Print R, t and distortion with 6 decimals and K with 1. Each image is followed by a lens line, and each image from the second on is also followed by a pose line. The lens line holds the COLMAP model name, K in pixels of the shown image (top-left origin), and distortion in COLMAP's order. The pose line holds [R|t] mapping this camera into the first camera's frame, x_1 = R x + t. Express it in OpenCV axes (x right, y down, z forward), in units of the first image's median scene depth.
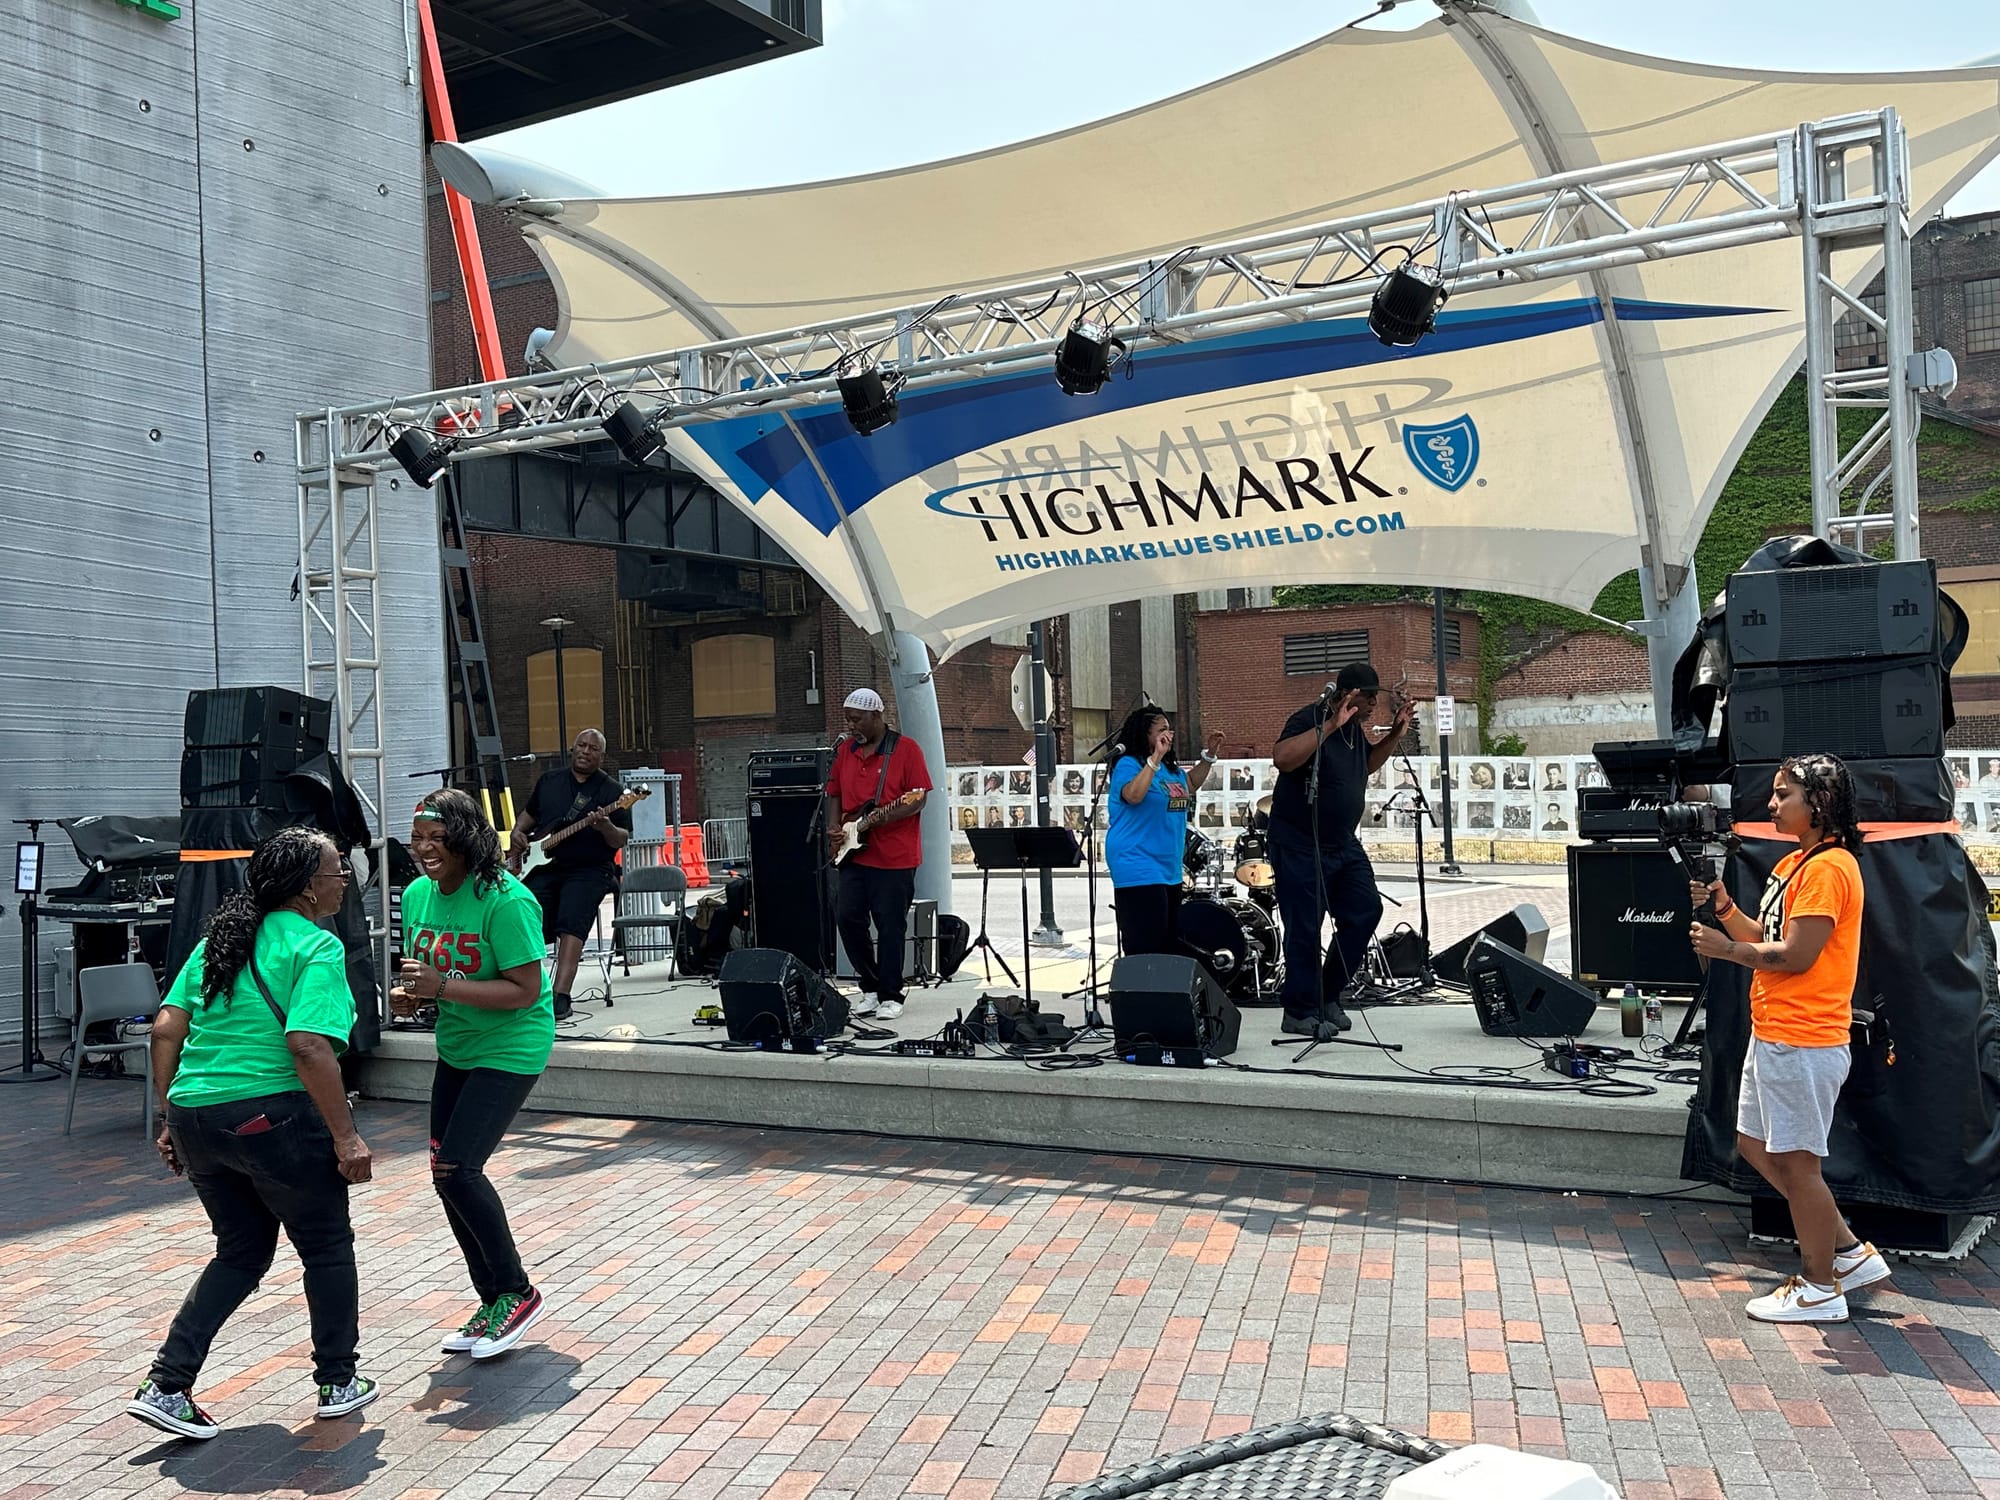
lens RADIAL K [[2058.1, 0, 1006.8], [0, 2058.1, 739.9], [0, 0, 1]] dist [0.195272, -0.442102]
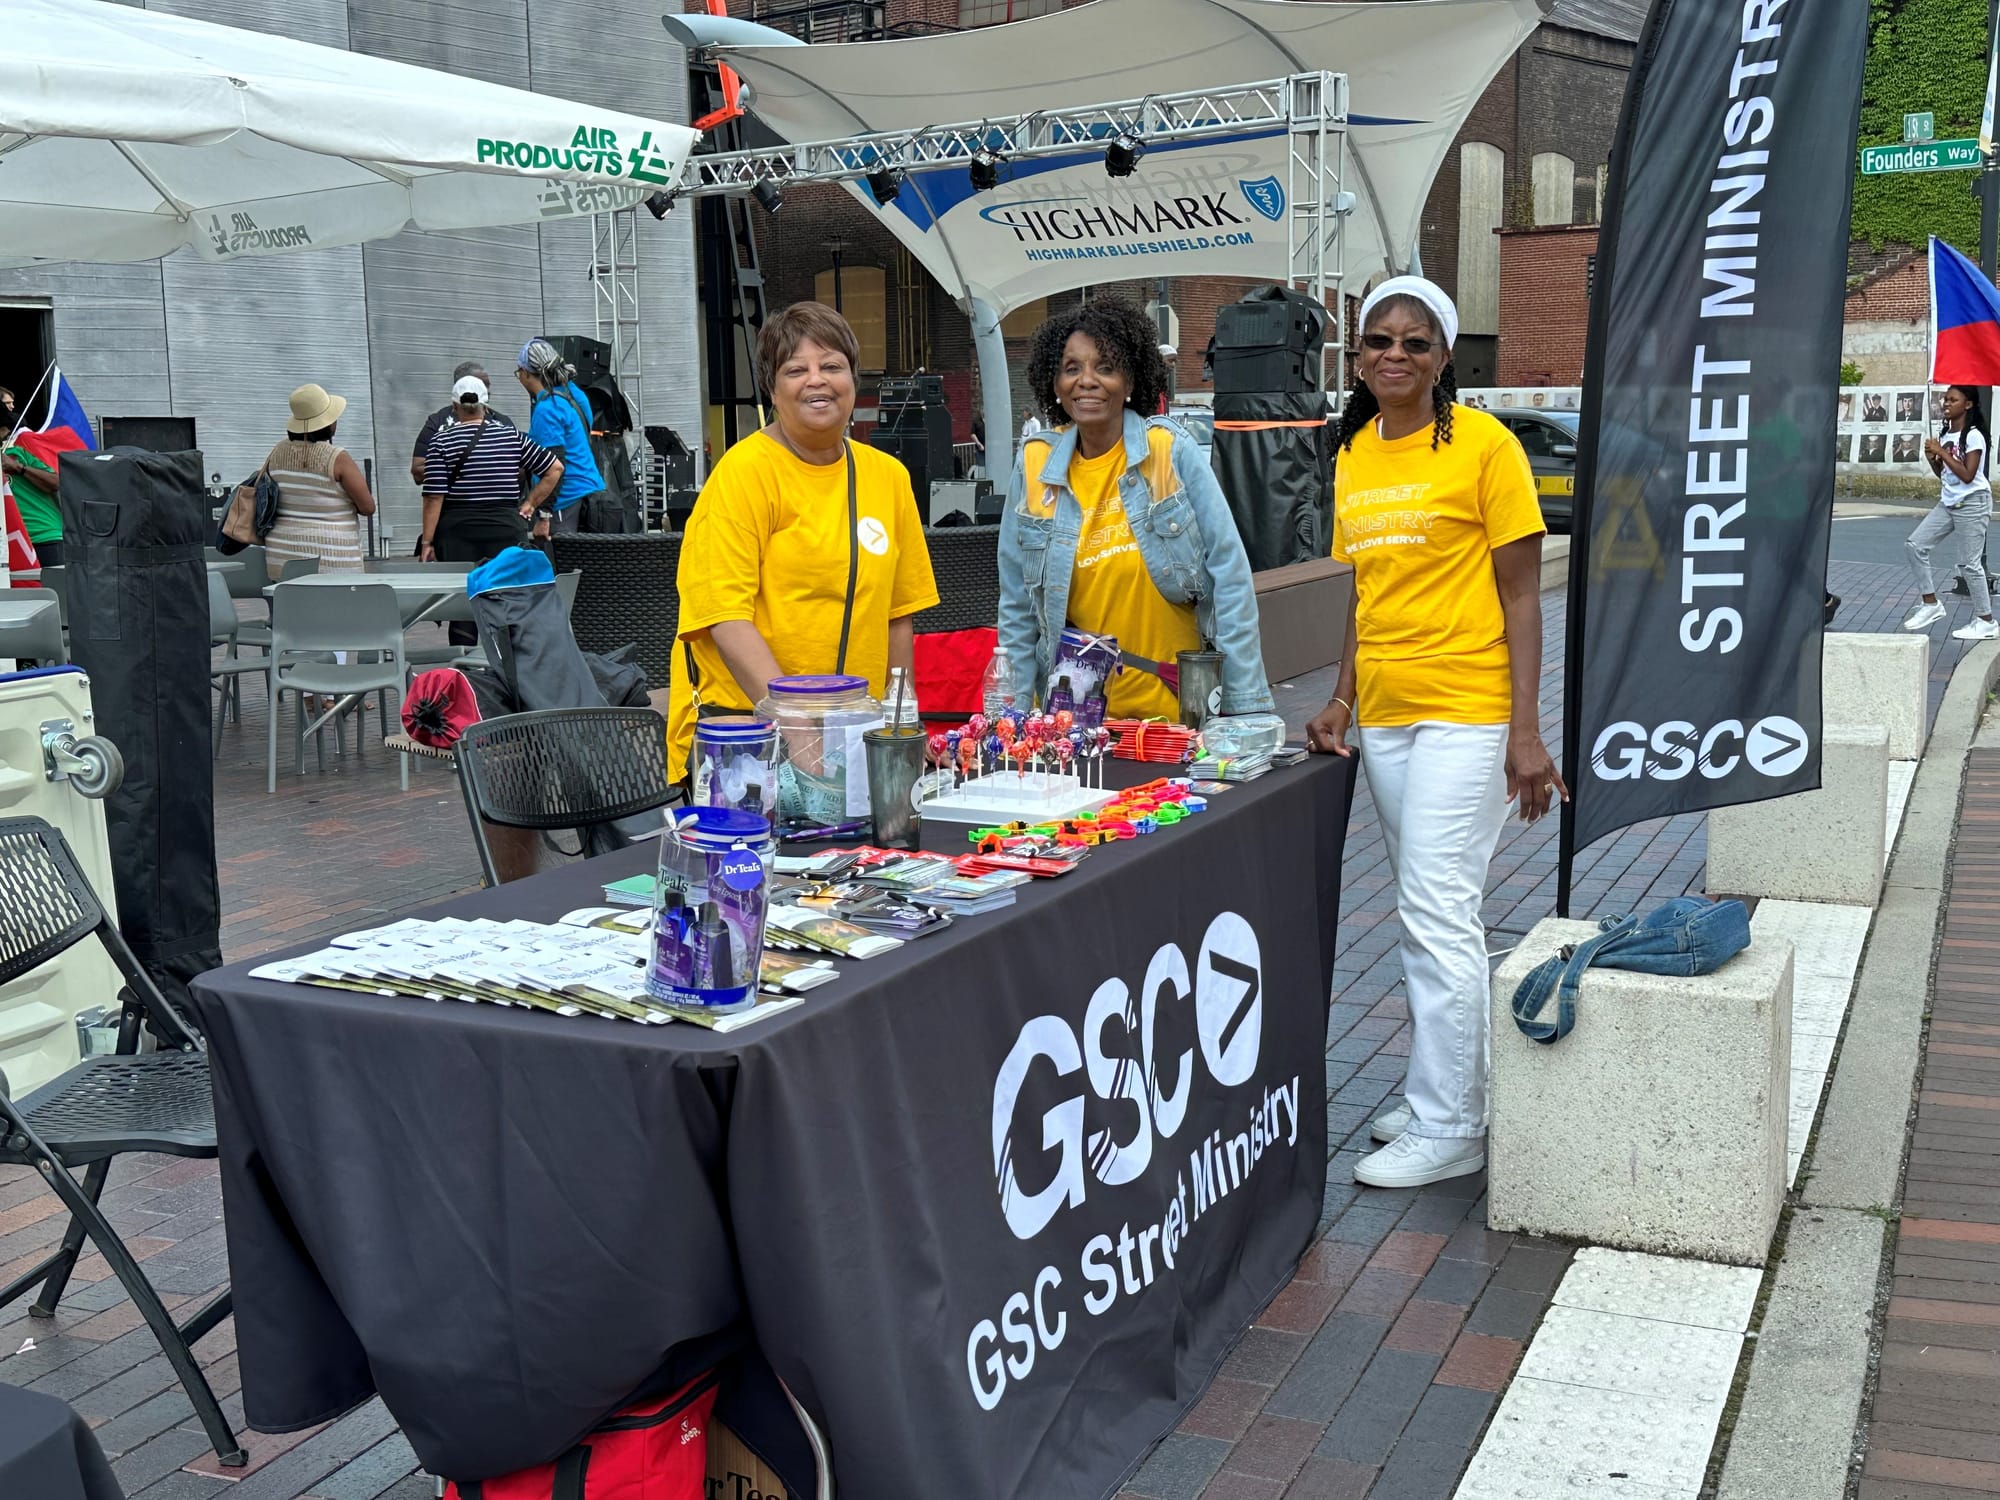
lens RADIAL K [[2211.6, 0, 1000.0], [0, 2211.6, 750.0], [0, 0, 1]] dist [0.209910, -0.507441]
pose [[0.988049, 0.041907, -0.148335, 0.259072], [-0.015737, 0.984730, 0.173376, -0.012100], [0.153335, -0.168970, 0.973621, -0.740767]]
